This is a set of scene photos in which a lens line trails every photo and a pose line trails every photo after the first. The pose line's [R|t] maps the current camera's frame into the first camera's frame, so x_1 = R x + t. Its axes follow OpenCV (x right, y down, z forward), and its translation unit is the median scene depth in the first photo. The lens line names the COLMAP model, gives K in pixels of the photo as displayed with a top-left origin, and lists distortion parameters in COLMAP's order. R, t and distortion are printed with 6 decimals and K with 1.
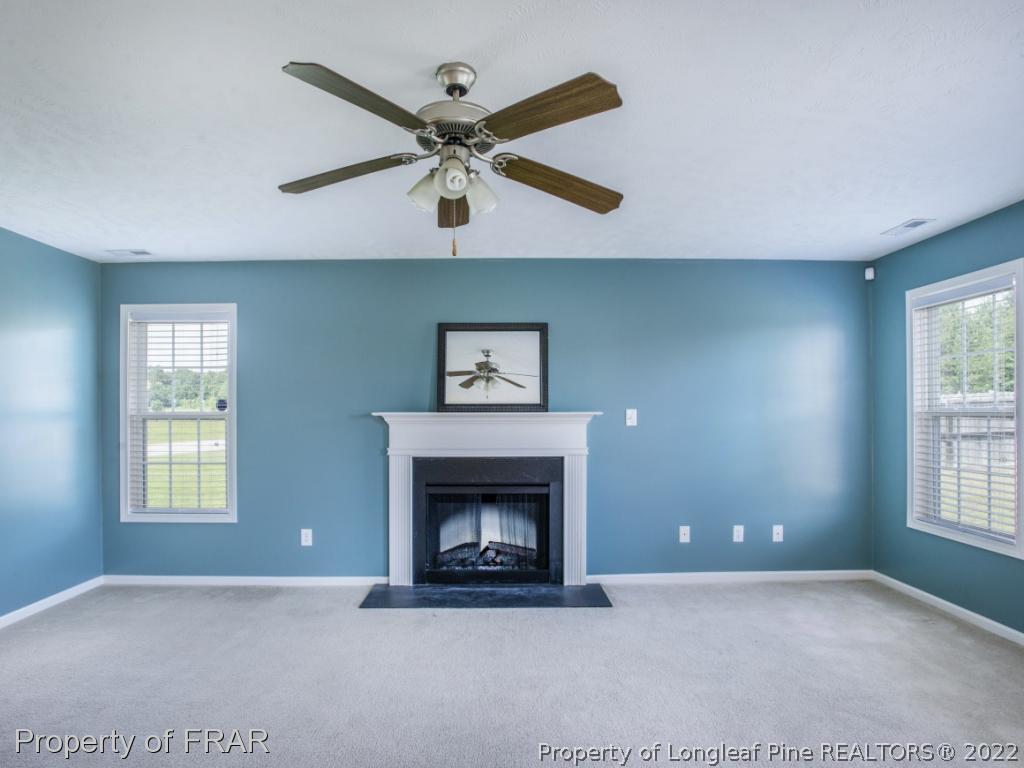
lens RADIAL K [[558.7, 0, 512.4], [0, 558.7, 410.1], [0, 0, 1]] dist [-0.086576, 0.049211]
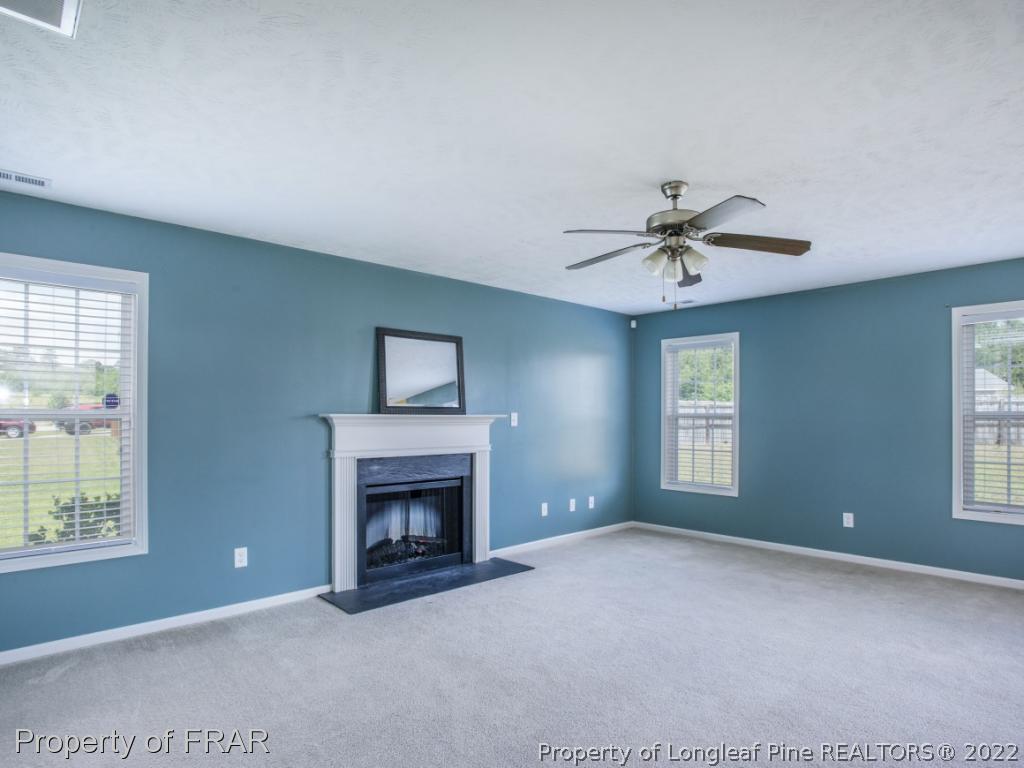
lens RADIAL K [[558.7, 0, 512.4], [0, 558.7, 410.1], [0, 0, 1]] dist [-0.086576, 0.049211]
pose [[0.746580, 0.012078, 0.665186, -0.629914], [-0.008462, 0.999927, -0.008659, 0.003384], [-0.665242, 0.000836, 0.746628, 0.072704]]
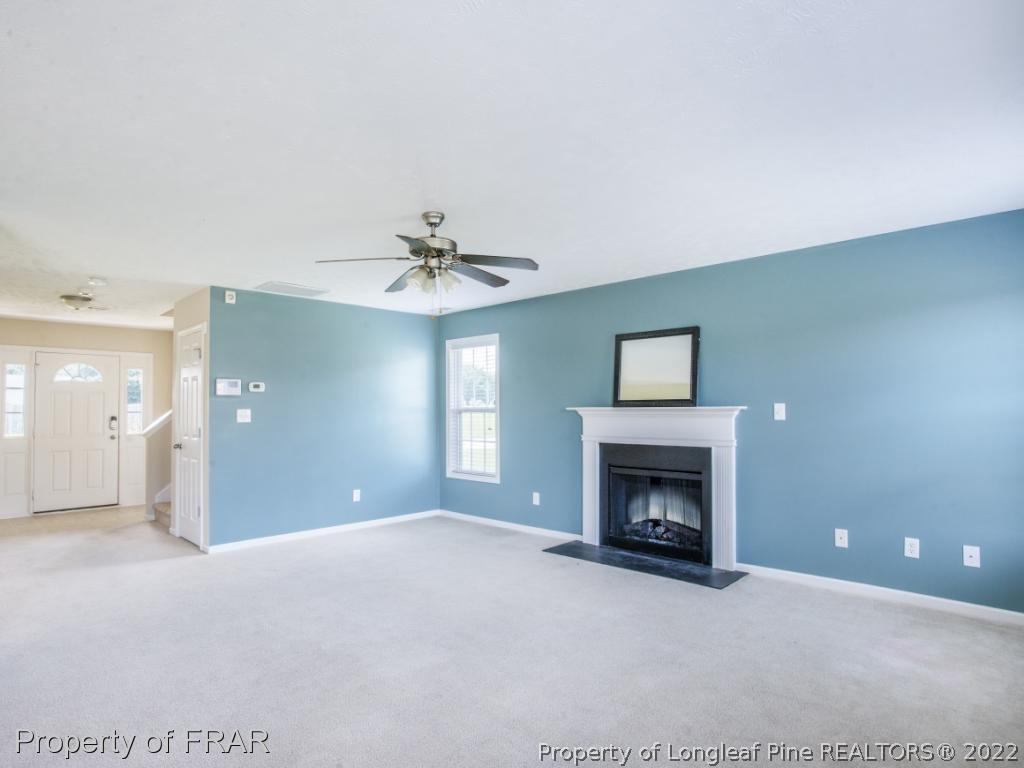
lens RADIAL K [[555.6, 0, 537.5], [0, 555.6, 386.7], [0, 0, 1]] dist [-0.072123, 0.048196]
pose [[0.738918, -0.026825, -0.673261, 0.567102], [0.004988, 0.999398, -0.034344, 0.000123], [0.673776, 0.022019, 0.738607, -0.024255]]
